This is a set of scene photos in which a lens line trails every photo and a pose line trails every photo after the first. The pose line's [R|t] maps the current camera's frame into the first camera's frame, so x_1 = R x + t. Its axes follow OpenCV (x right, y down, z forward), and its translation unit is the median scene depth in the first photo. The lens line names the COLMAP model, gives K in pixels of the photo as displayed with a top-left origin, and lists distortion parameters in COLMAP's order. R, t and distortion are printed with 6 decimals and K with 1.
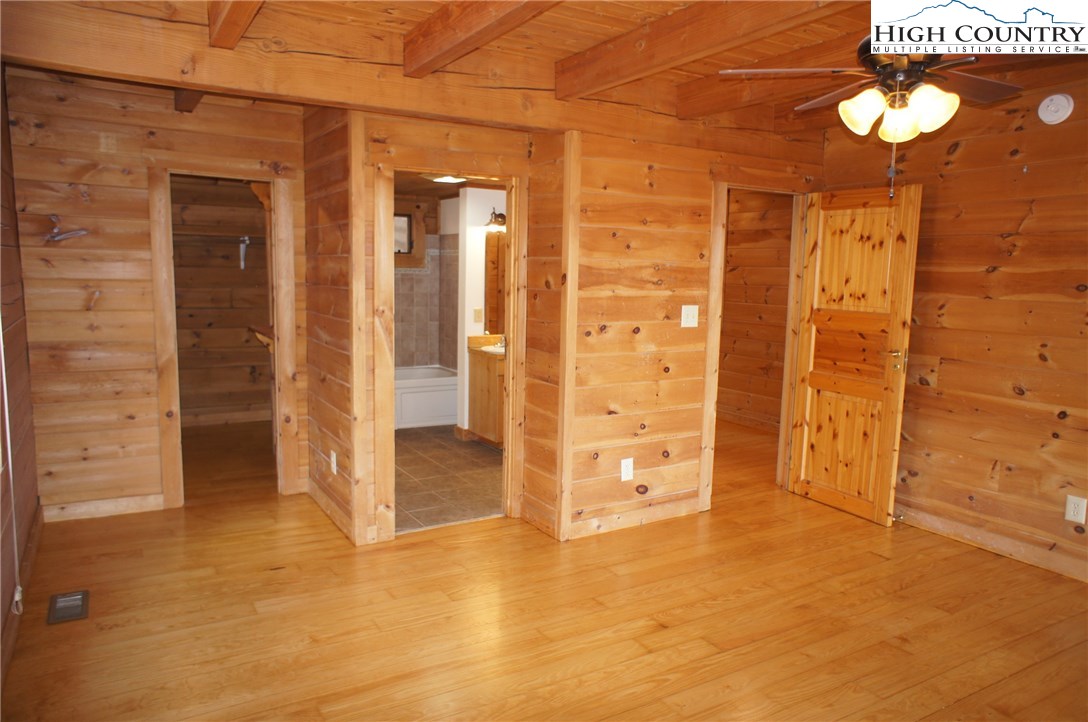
lens RADIAL K [[740.0, 0, 542.9], [0, 740.0, 361.4], [0, 0, 1]] dist [-0.057745, 0.081034]
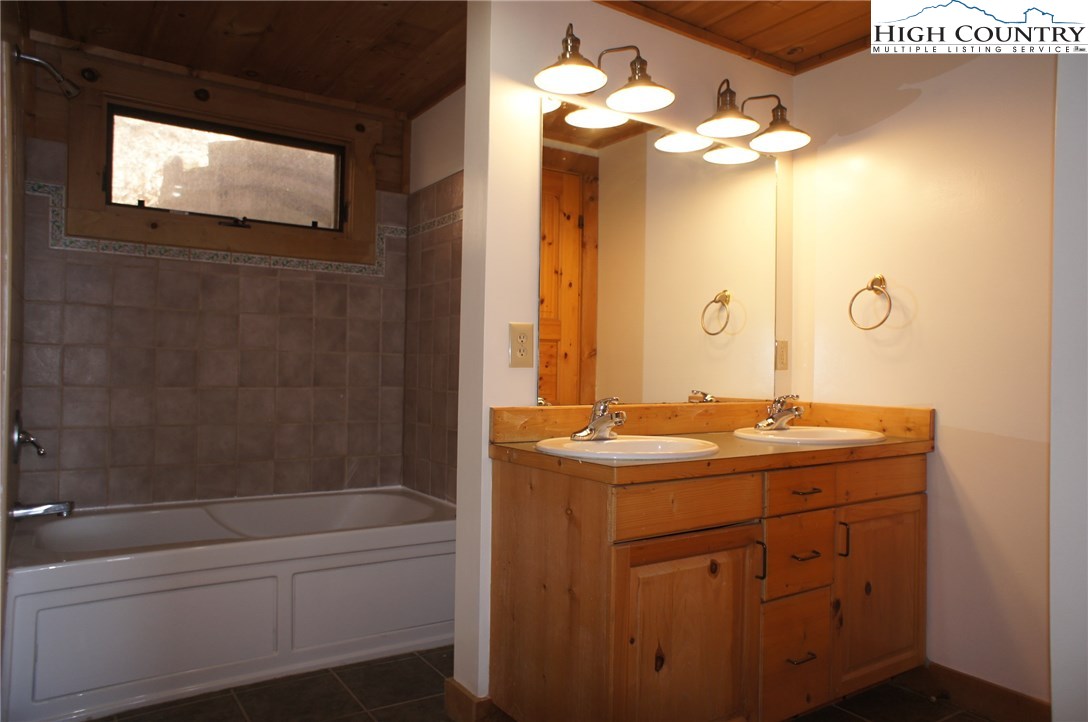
lens RADIAL K [[740.0, 0, 545.1], [0, 740.0, 361.8], [0, 0, 1]] dist [-0.057745, 0.081034]
pose [[0.998494, -0.002980, 0.054777, -0.081666], [0.010376, 0.990760, -0.135226, -0.007972], [-0.053868, 0.135591, 0.989299, 0.567751]]
